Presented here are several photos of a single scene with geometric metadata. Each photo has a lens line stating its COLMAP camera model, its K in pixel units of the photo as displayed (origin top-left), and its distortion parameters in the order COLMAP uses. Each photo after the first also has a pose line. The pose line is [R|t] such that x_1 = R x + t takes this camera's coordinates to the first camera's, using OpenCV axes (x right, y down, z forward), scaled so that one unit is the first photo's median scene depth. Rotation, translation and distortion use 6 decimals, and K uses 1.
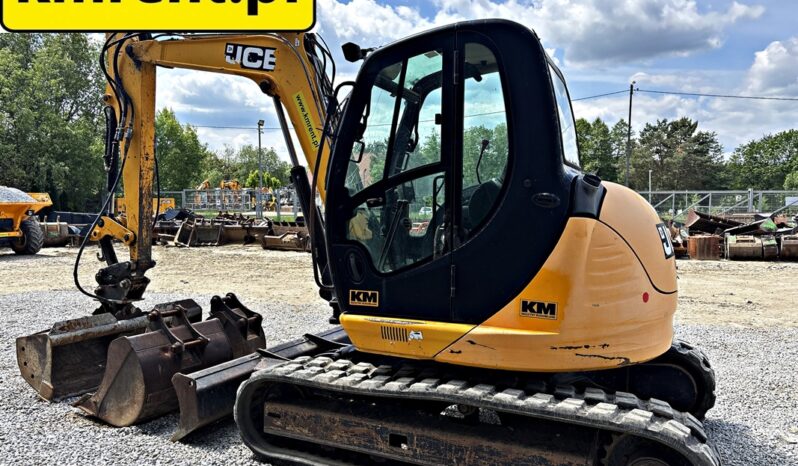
lens RADIAL K [[602.5, 0, 402.8], [0, 602.5, 231.9], [0, 0, 1]] dist [0.049203, -0.058382]
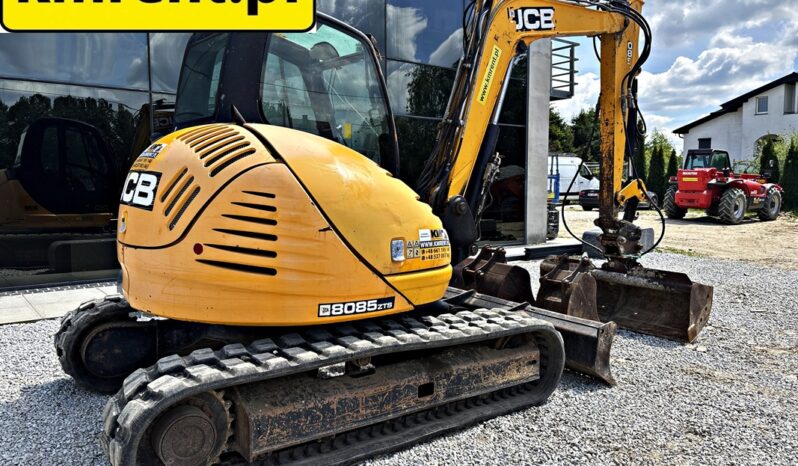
lens RADIAL K [[602.5, 0, 404.5], [0, 602.5, 226.0], [0, 0, 1]] dist [0.049203, -0.058382]
pose [[-0.470859, 0.058505, -0.880267, 0.797629], [-0.048256, 0.994597, 0.091916, -0.025997], [0.880888, 0.085758, -0.465491, 1.361495]]
